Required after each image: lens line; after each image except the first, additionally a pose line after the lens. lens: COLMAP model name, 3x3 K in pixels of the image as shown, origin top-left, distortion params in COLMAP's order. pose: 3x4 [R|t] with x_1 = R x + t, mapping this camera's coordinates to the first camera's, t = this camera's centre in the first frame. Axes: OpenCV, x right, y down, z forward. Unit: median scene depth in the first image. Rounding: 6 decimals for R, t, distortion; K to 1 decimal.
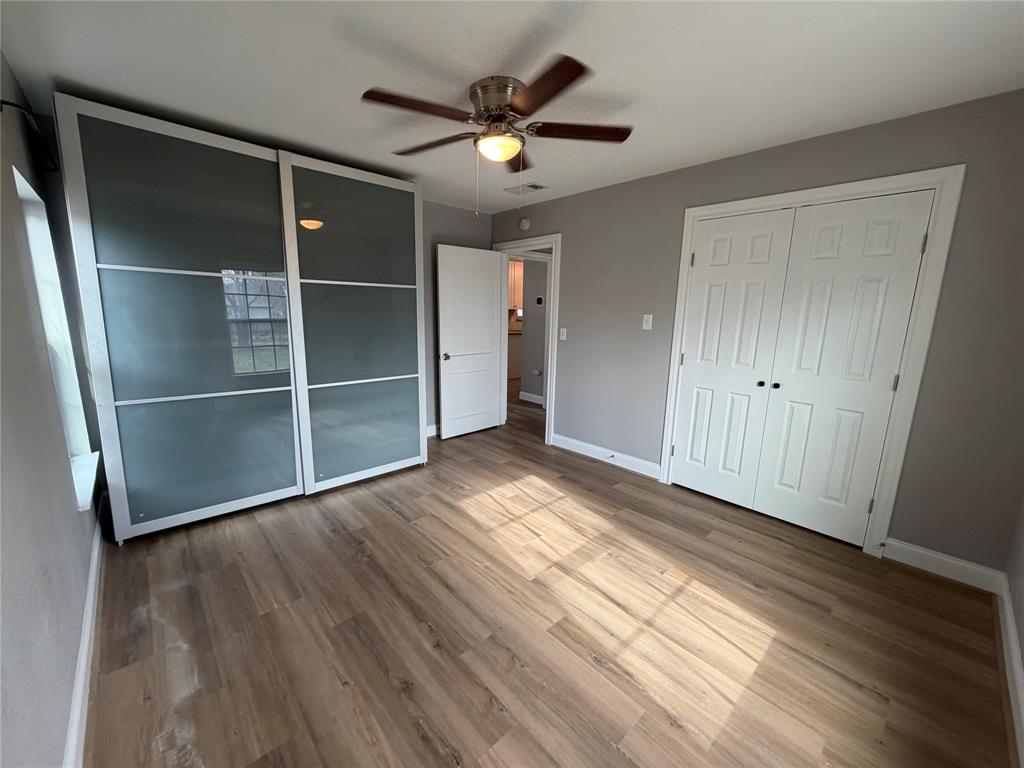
lens RADIAL K [[404.4, 0, 502.3], [0, 404.4, 382.8], [0, 0, 1]] dist [-0.000909, -0.000180]
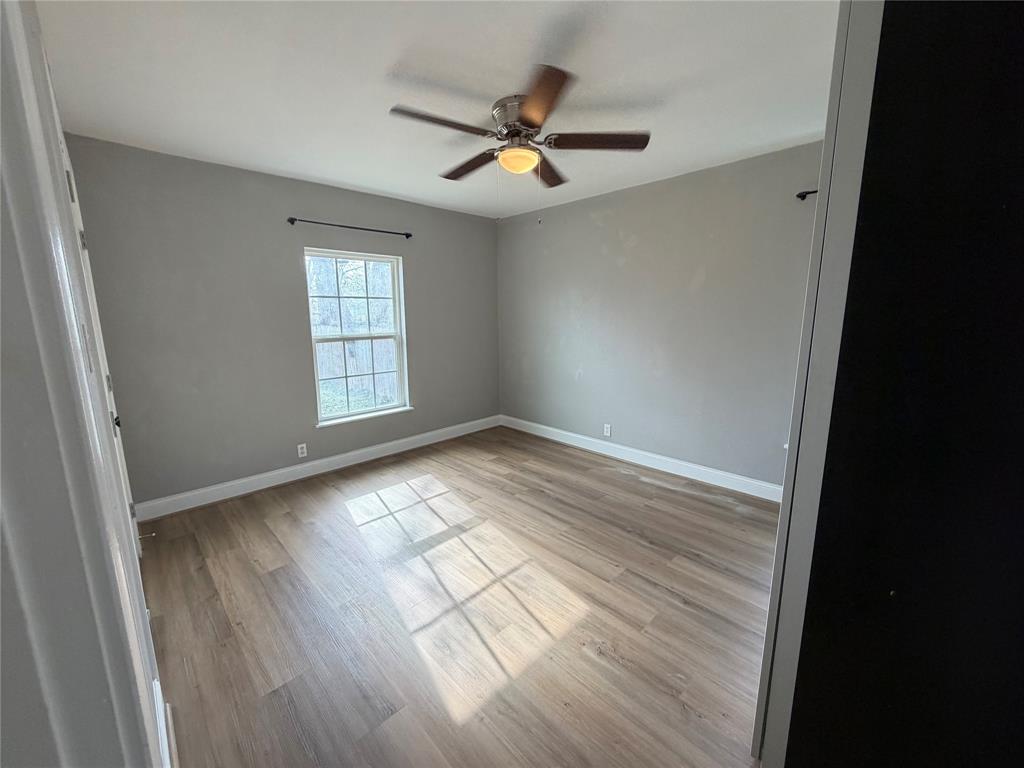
lens RADIAL K [[404.4, 0, 502.3], [0, 404.4, 382.8], [0, 0, 1]] dist [-0.000909, -0.000180]
pose [[-0.999482, -0.000963, -0.032182, 0.065366], [-0.012136, 0.937092, 0.348871, -0.363507], [0.029822, 0.349080, -0.936618, 1.962171]]
